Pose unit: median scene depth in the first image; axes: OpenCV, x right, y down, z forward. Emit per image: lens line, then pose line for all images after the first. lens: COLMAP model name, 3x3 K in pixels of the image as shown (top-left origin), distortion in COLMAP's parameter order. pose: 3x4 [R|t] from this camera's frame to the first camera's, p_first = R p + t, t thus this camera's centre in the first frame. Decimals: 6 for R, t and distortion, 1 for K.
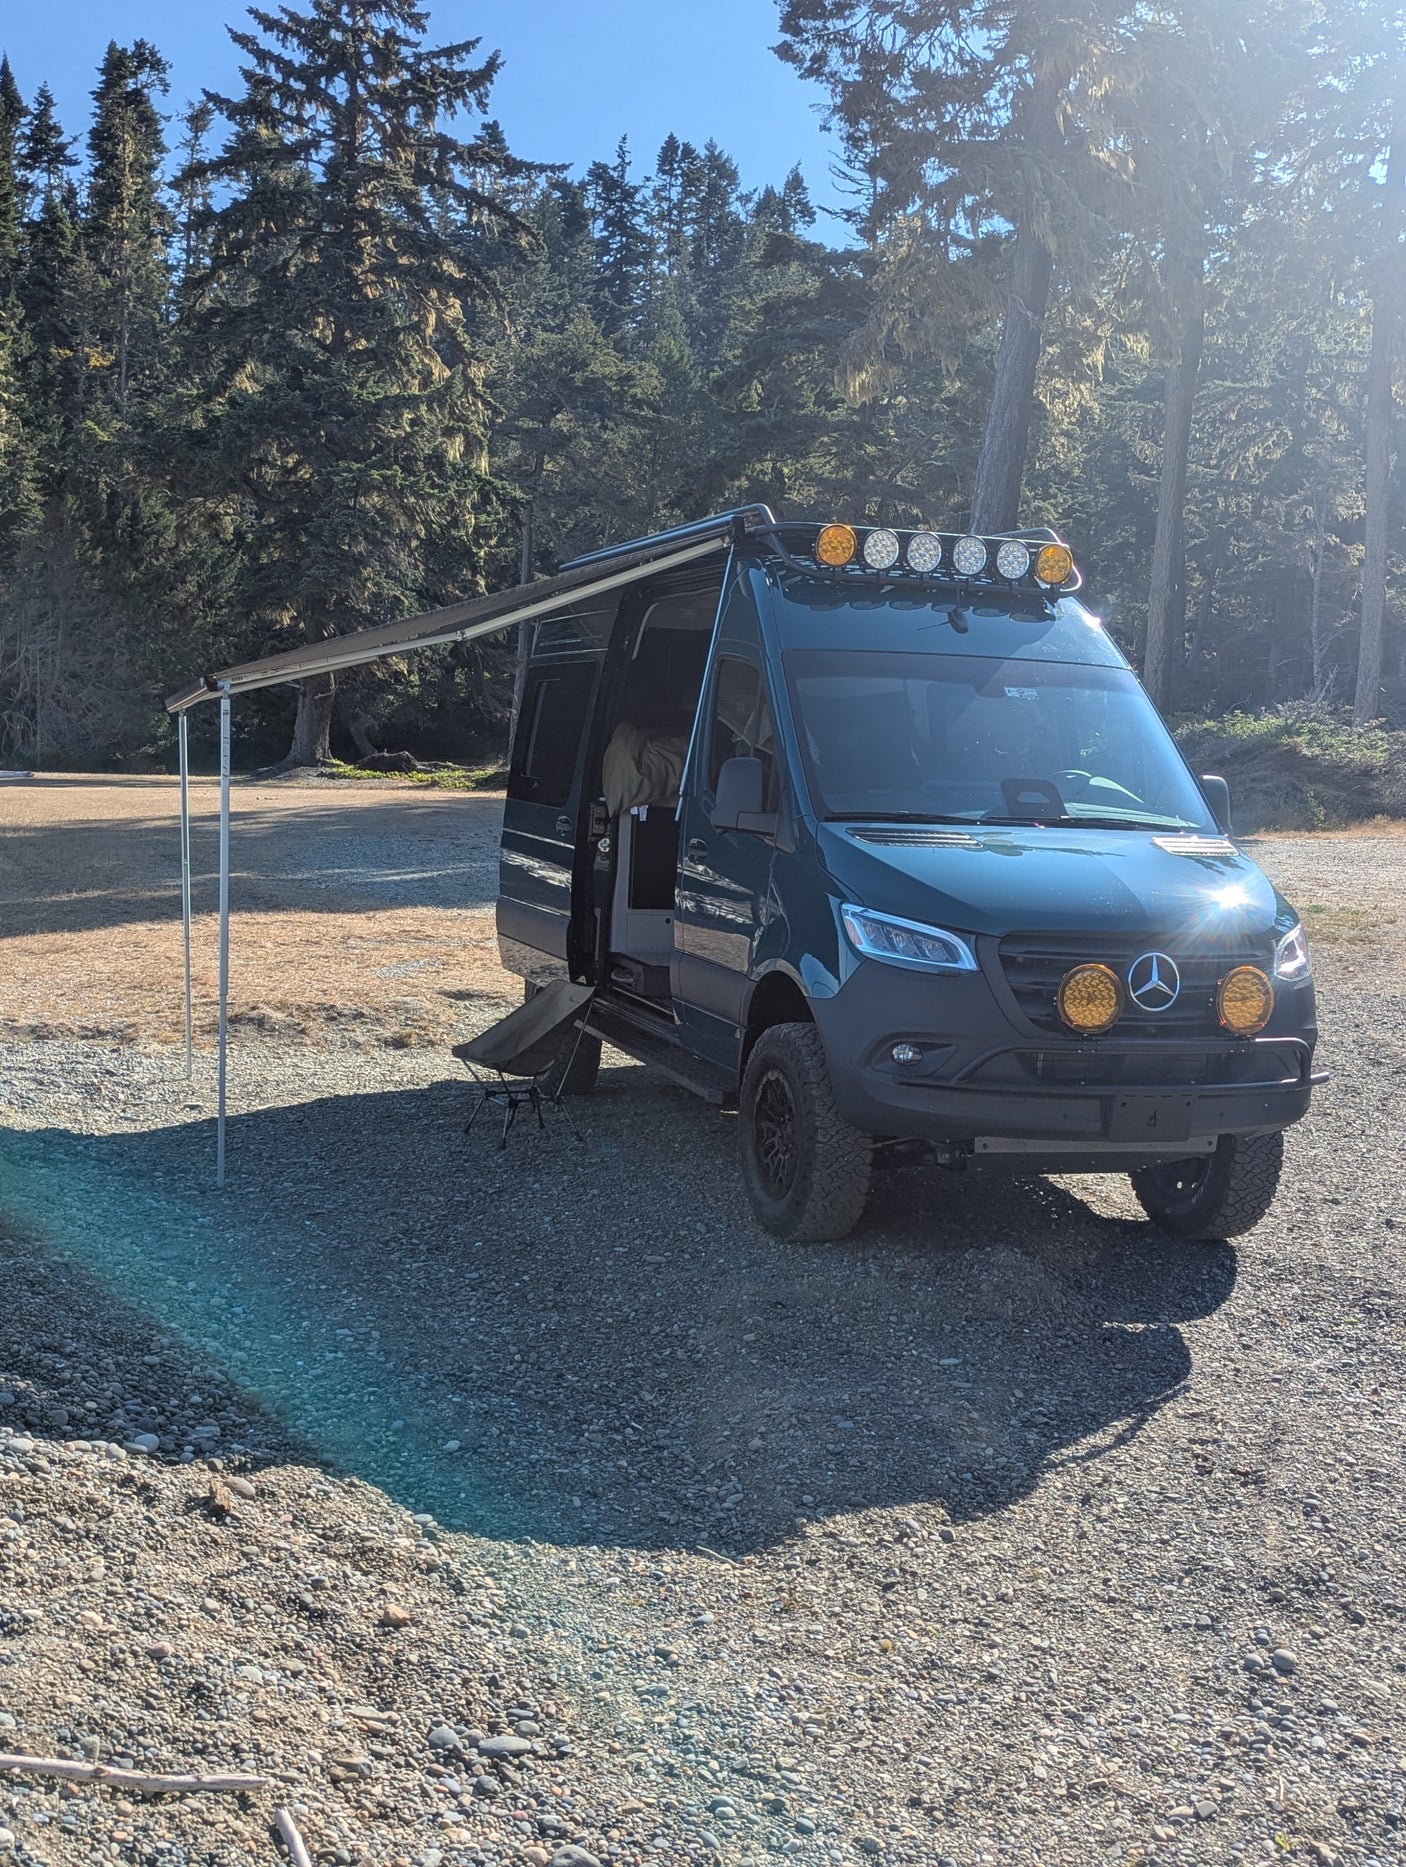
lens RADIAL K [[1991.6, 0, 687.0], [0, 1991.6, 901.7], [0, 0, 1]] dist [0.040783, 0.000000]
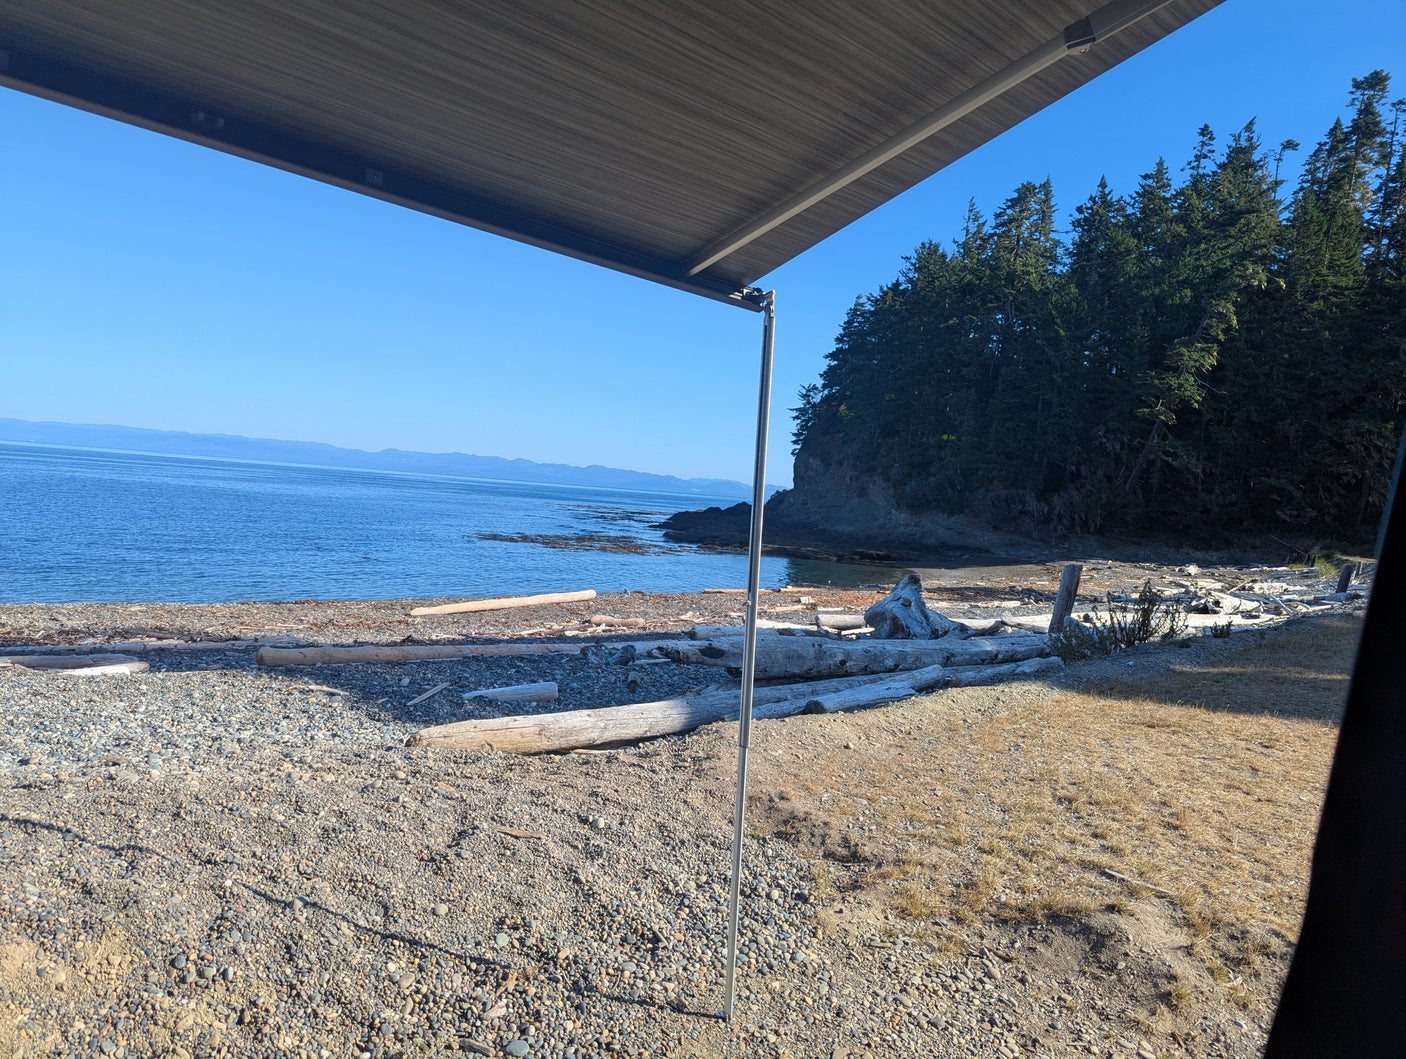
lens RADIAL K [[983.4, 0, 678.3], [0, 983.4, 539.4], [0, 0, 1]] dist [0.060185, -0.049536]
pose [[0.414001, 0.065246, -0.907935, -0.005122], [-0.148664, 0.988882, 0.003275, -0.005717], [0.898055, 0.133622, 0.419098, 0.149420]]
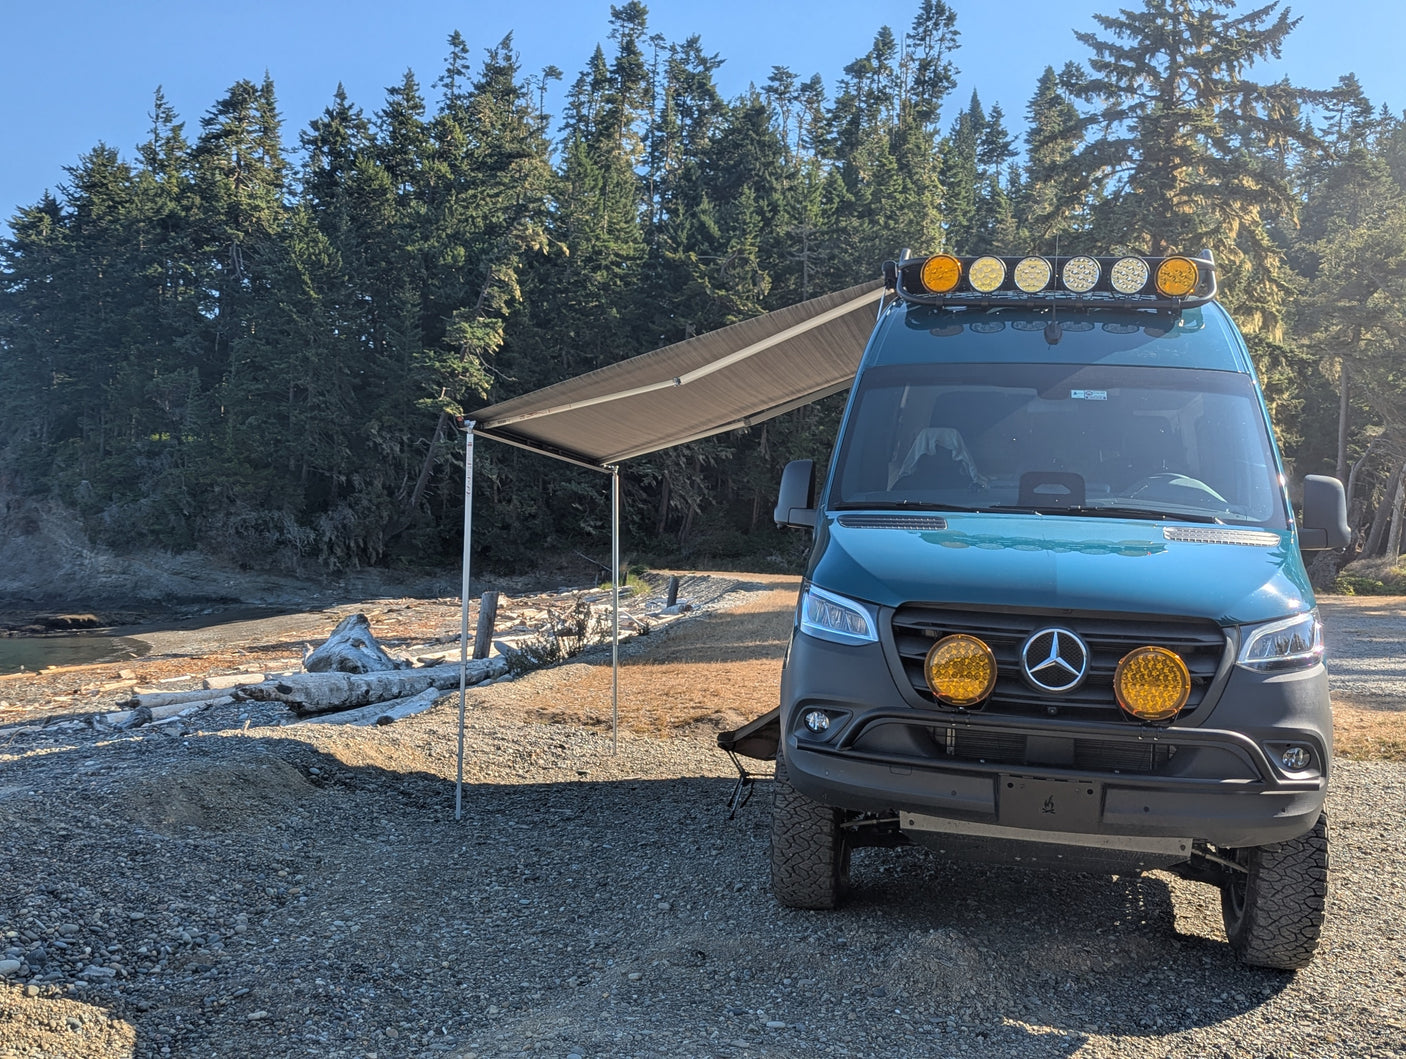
lens RADIAL K [[1499.8, 0, 682.7], [0, 1499.8, 537.3], [0, 0, 1]] dist [0.040783, 0.000000]
pose [[0.866095, -0.006775, -0.499834, 0.046941], [-0.044448, 0.994904, -0.090502, 0.005873], [0.497900, 0.100600, 0.861380, 0.030585]]
